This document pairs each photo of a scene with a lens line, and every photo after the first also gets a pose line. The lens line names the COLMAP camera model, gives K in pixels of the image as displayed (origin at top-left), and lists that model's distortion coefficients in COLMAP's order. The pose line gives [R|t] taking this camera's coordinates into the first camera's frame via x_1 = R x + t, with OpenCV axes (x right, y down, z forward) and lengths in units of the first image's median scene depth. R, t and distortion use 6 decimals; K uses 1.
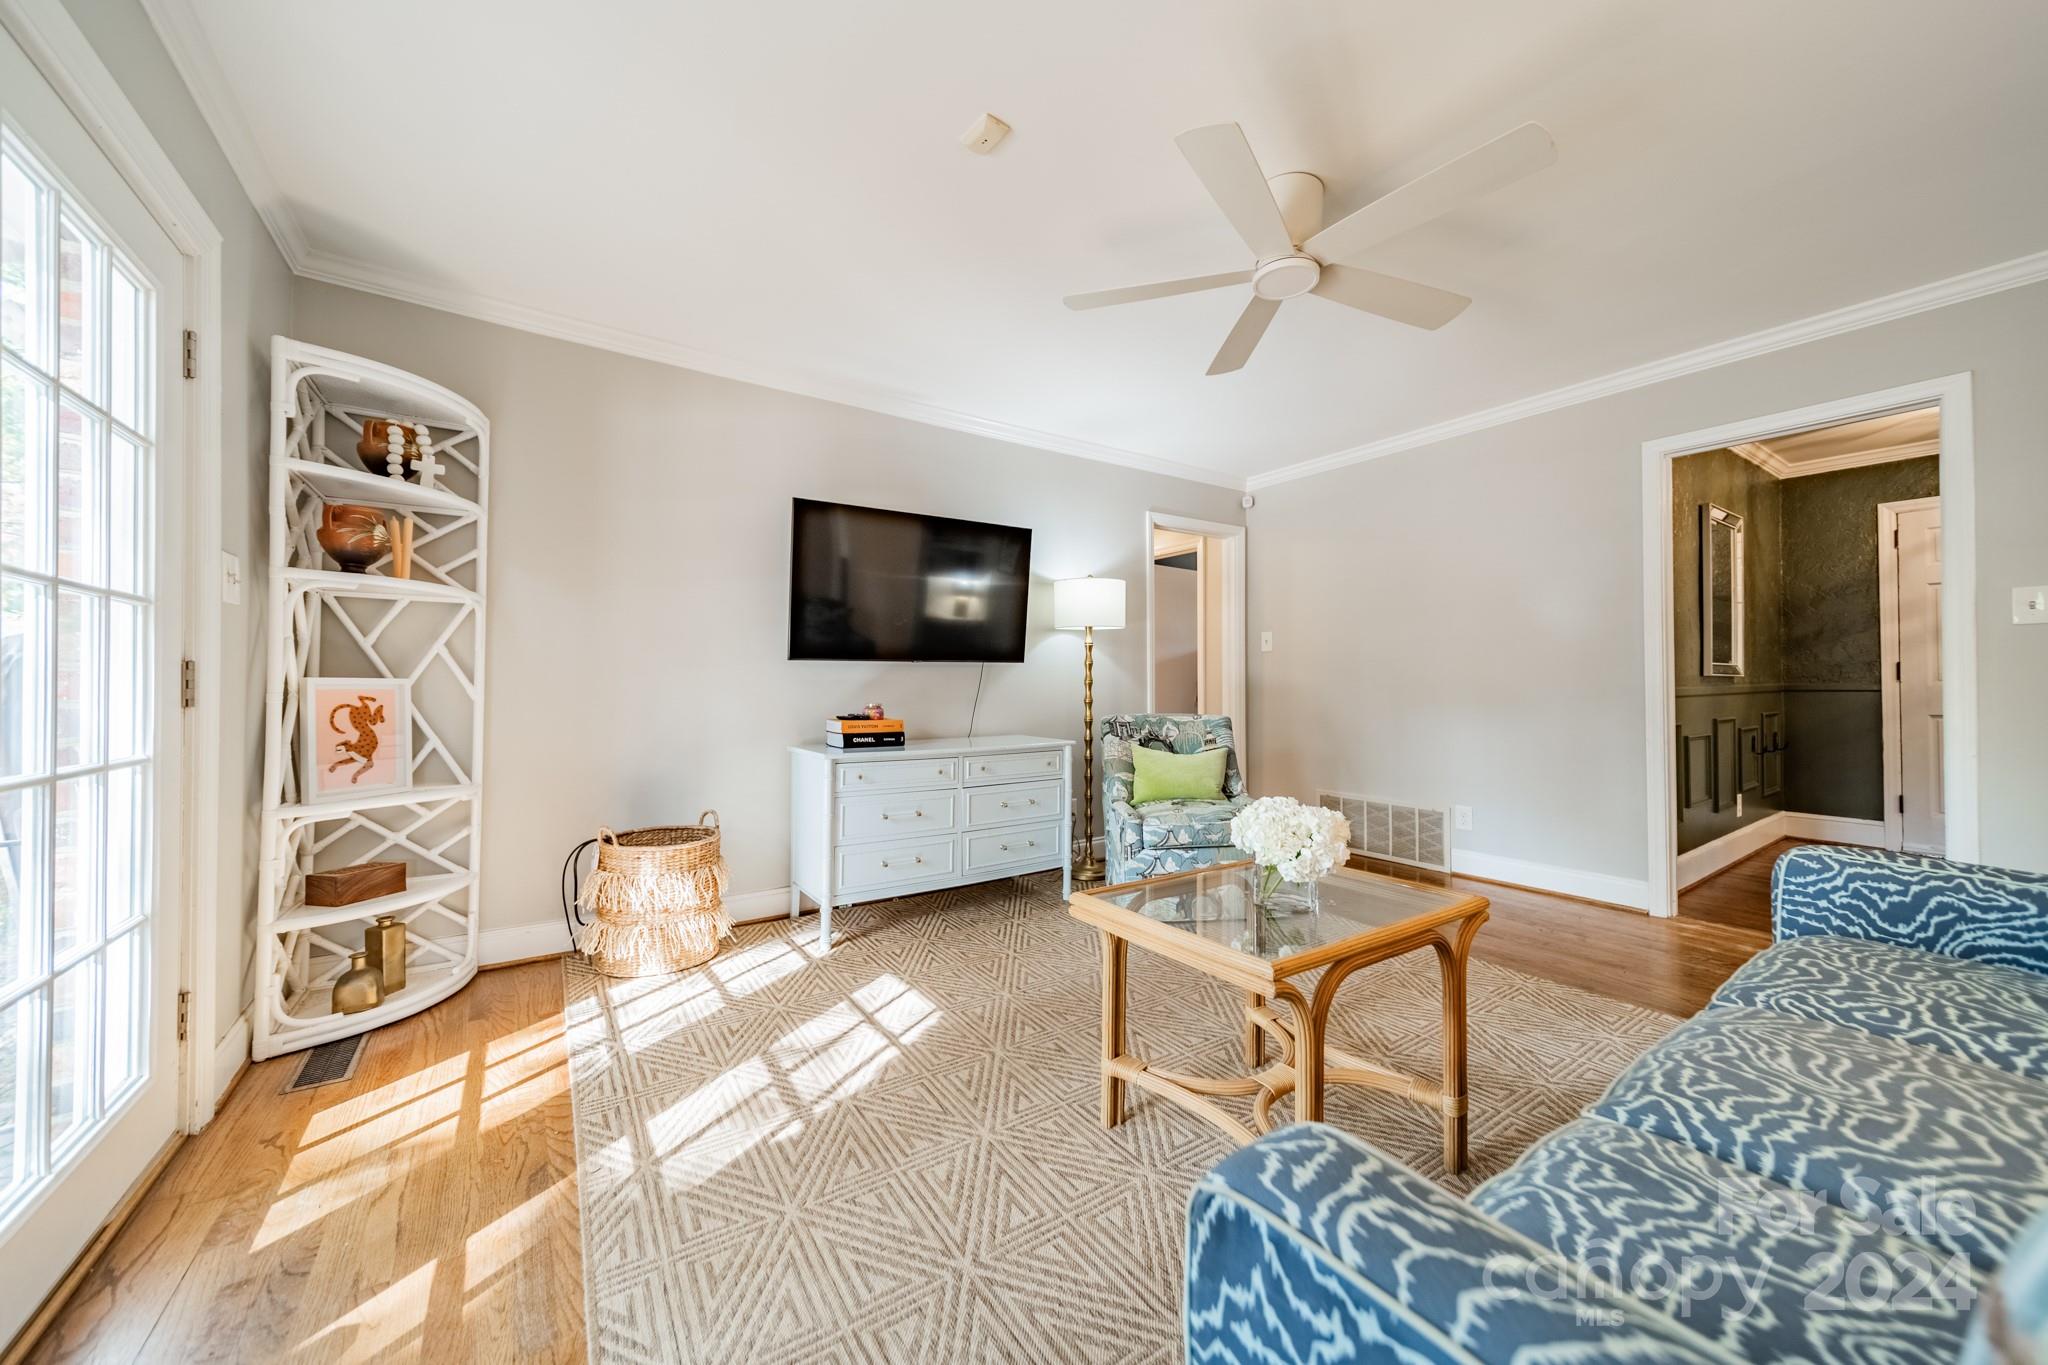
lens RADIAL K [[730.9, 0, 1032.9], [0, 730.9, 676.3], [0, 0, 1]] dist [0.008615, -0.000080]
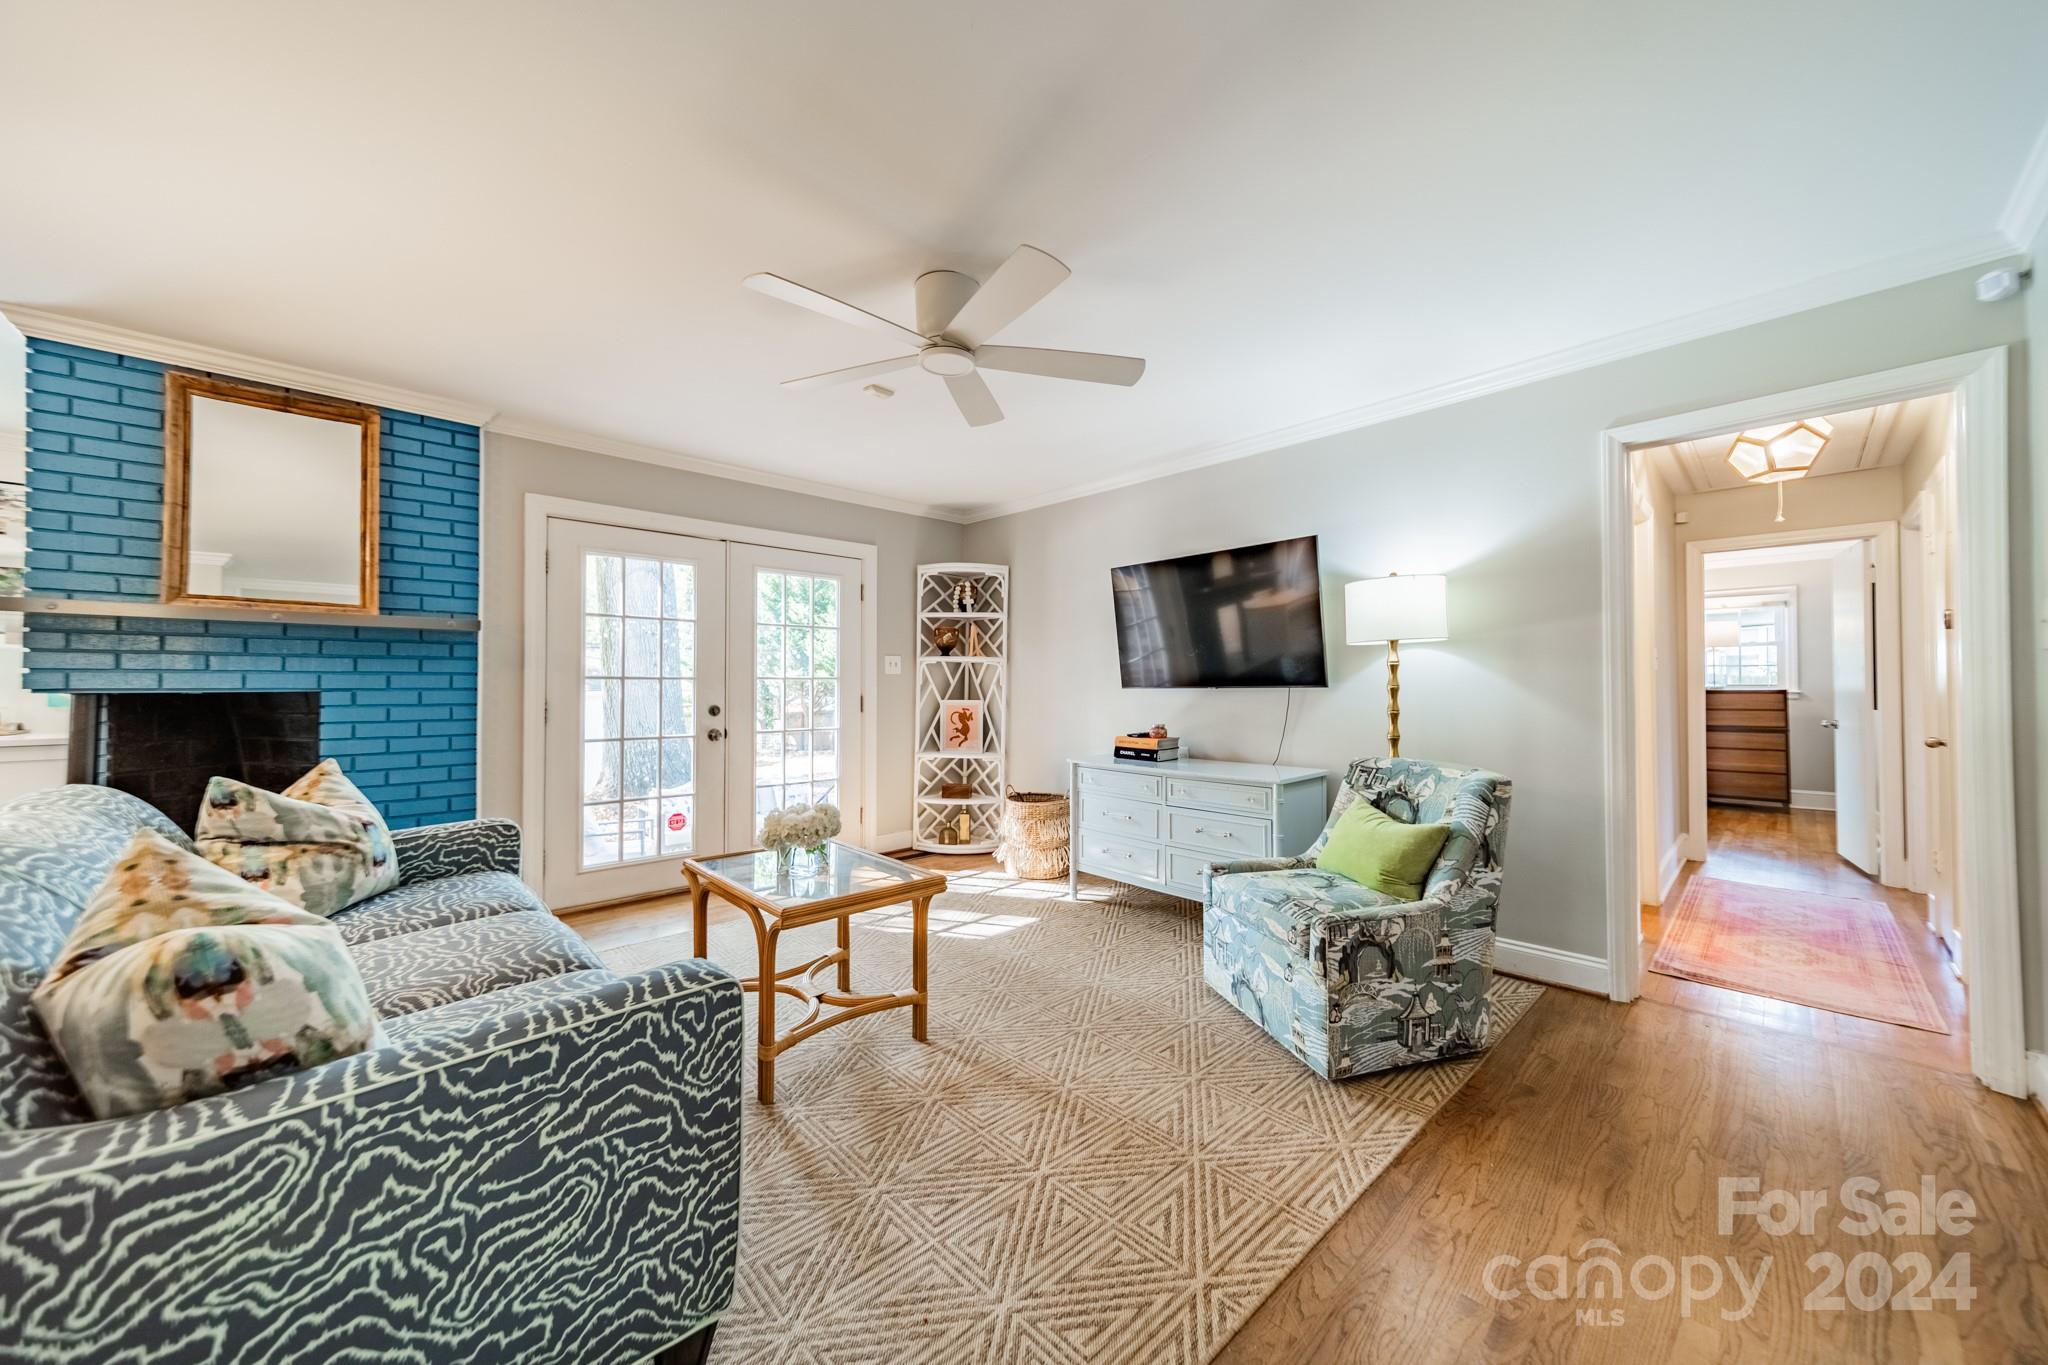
lens RADIAL K [[730.9, 0, 1032.9], [0, 730.9, 676.3], [0, 0, 1]] dist [0.008615, -0.000080]
pose [[0.162409, -0.010882, -0.986663, 1.222869], [0.011448, 0.999893, -0.009144, -0.043714], [0.986657, -0.009811, 0.162516, 0.792470]]
